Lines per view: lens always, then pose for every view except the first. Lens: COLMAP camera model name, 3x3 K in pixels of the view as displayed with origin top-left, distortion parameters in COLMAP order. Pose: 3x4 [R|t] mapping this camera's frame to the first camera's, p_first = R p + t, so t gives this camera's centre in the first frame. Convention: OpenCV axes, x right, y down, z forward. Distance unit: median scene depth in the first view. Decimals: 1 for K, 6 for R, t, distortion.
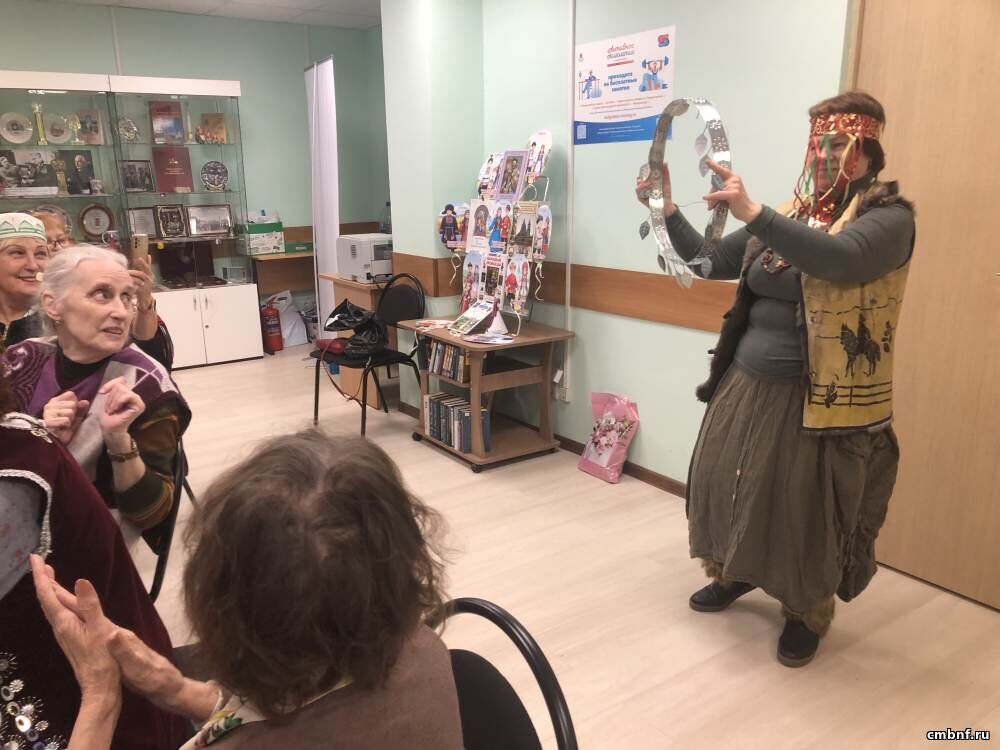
lens RADIAL K [[818.7, 0, 498.5], [0, 818.7, 394.9], [0, 0, 1]] dist [-0.014975, -0.008028]
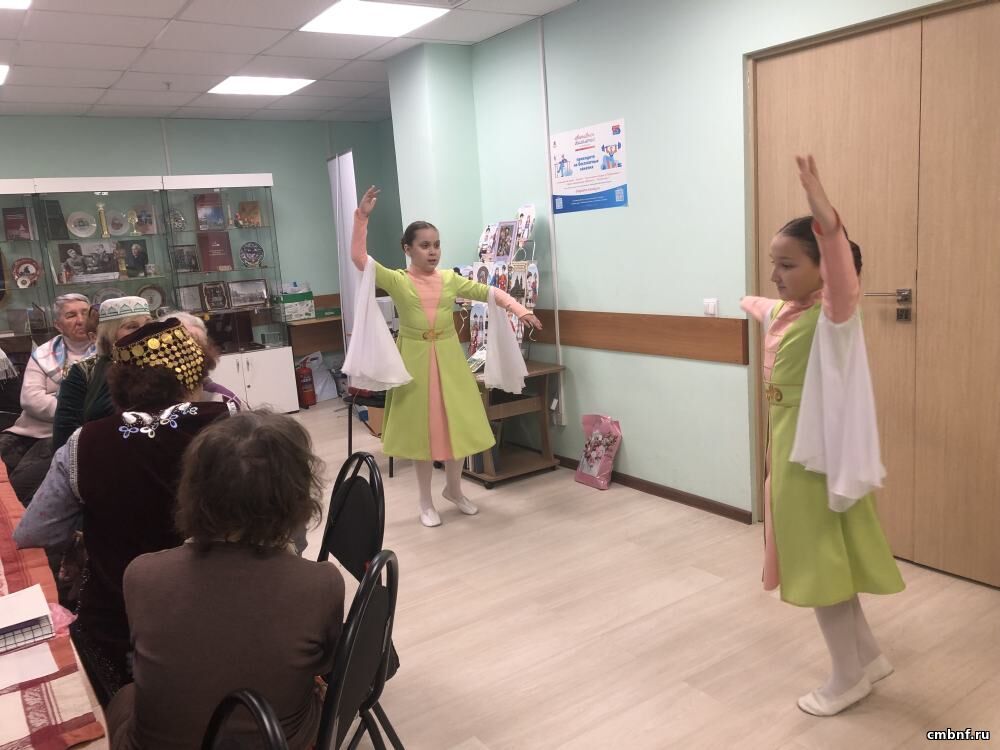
lens RADIAL K [[818.7, 0, 500.5], [0, 818.7, 377.3], [0, 0, 1]] dist [-0.014975, -0.008028]
pose [[0.998169, -0.056265, -0.022189, 0.024533], [0.053984, 0.994235, -0.092642, 0.044951], [0.027273, 0.091275, 0.995452, -0.191169]]
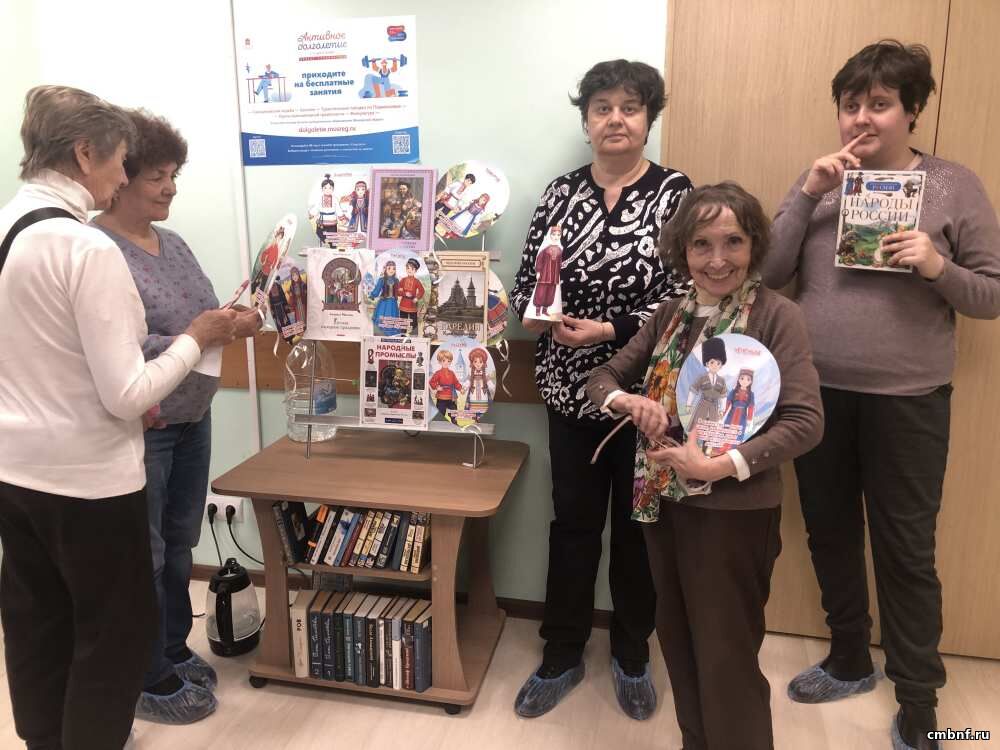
lens RADIAL K [[818.7, 0, 499.9], [0, 818.7, 372.5], [0, 0, 1]] dist [-0.014975, -0.008028]
pose [[0.730481, -0.130024, 0.670442, -0.228428], [0.174944, 0.984578, 0.000336, -0.088478], [-0.660146, 0.117044, 0.741962, 0.337345]]
